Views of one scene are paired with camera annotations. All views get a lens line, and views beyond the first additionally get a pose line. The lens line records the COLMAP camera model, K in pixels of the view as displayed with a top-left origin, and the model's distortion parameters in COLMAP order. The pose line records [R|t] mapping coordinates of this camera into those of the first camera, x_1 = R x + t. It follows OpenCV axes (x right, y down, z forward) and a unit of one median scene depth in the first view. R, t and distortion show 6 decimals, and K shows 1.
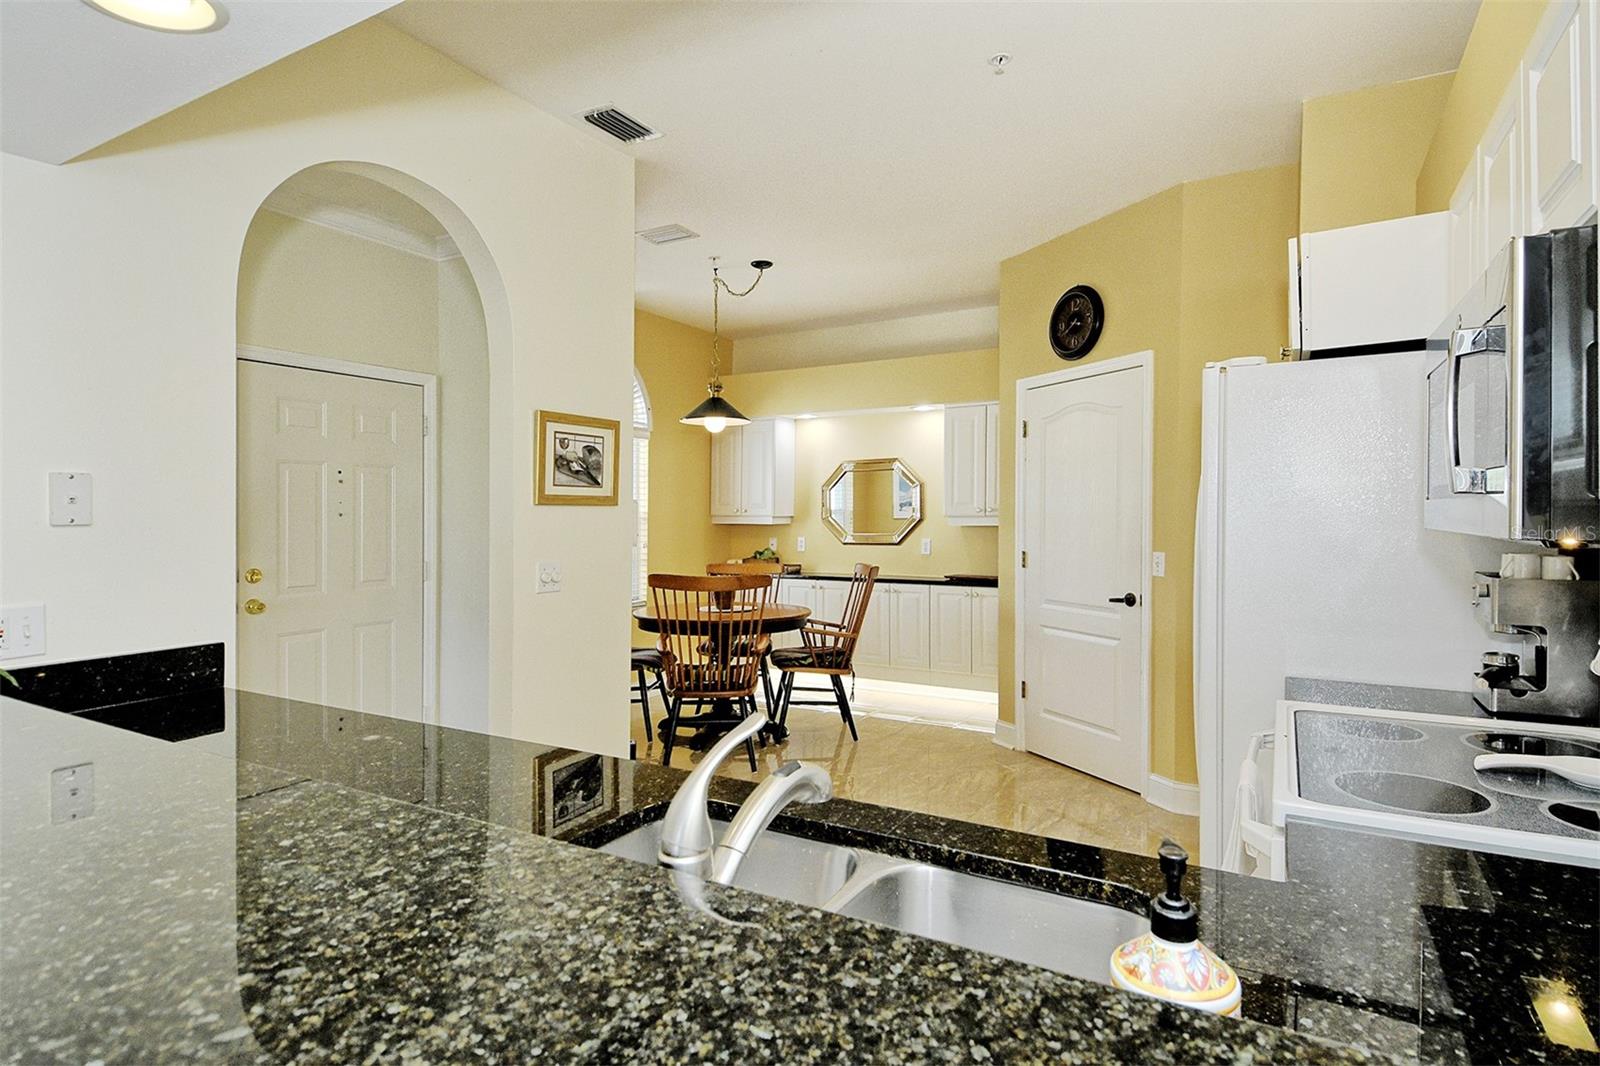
lens RADIAL K [[816.6, 0, 775.3], [0, 816.6, 516.0], [0, 0, 1]] dist [0.001113, 0.000026]
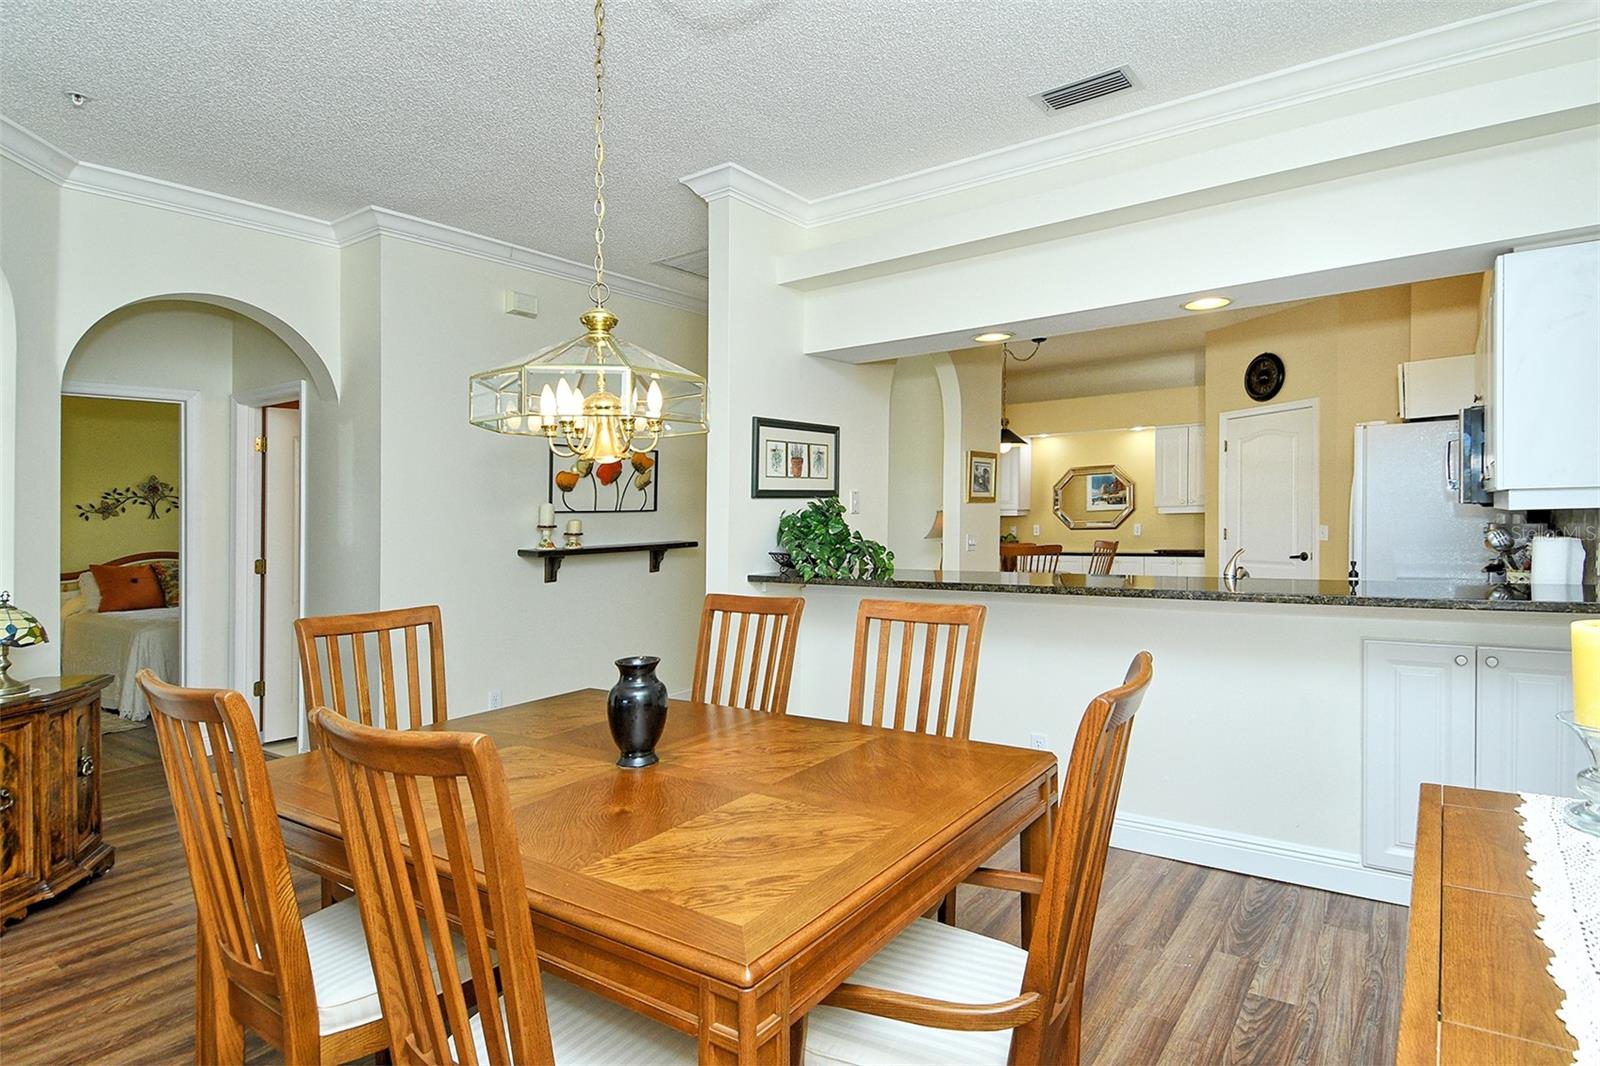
lens RADIAL K [[834.6, 0, 800.1], [0, 834.6, 538.0], [0, 0, 1]] dist [0.002234, -0.000091]
pose [[0.994471, -0.014641, -0.103987, -0.285034], [0.017347, 0.999533, 0.025164, 0.007507], [0.103570, -0.026829, 0.994260, -0.548512]]
